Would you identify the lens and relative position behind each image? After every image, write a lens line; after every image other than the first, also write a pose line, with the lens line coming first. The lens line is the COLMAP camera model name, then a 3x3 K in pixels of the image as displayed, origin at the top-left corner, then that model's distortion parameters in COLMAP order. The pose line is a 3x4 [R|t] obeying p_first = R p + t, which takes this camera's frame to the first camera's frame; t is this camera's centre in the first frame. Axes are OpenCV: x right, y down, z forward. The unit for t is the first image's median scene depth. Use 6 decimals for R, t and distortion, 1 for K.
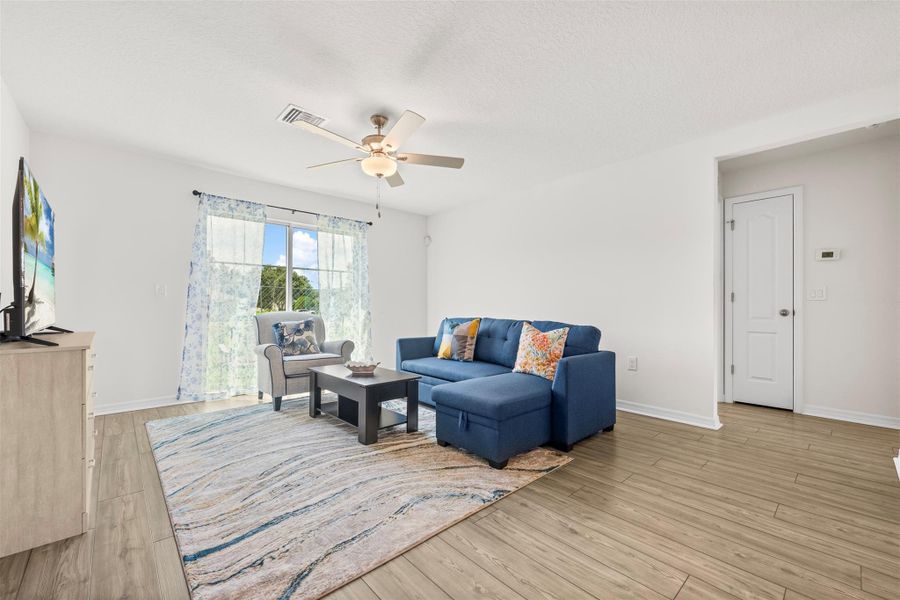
lens RADIAL K [[369.3, 0, 448.3], [0, 369.3, 307.1], [0, 0, 1]] dist [-0.003449, 0.000048]
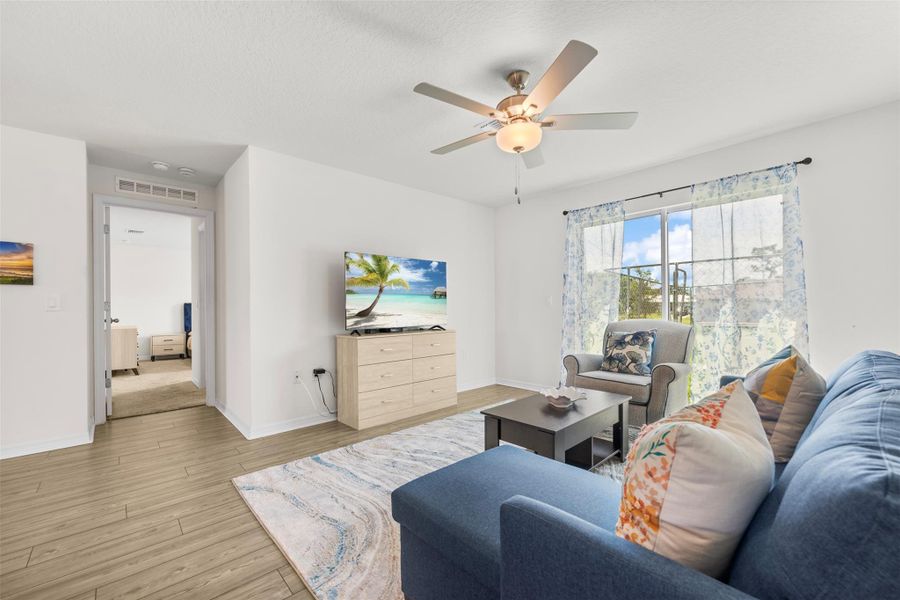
lens RADIAL K [[369.3, 0, 455.3], [0, 369.3, 305.3], [0, 0, 1]] dist [-0.003449, 0.000048]
pose [[0.015902, -0.009335, -0.999830, 0.551060], [0.011225, 0.999895, -0.009157, -0.023937], [0.999811, -0.011077, 0.016005, 0.801042]]
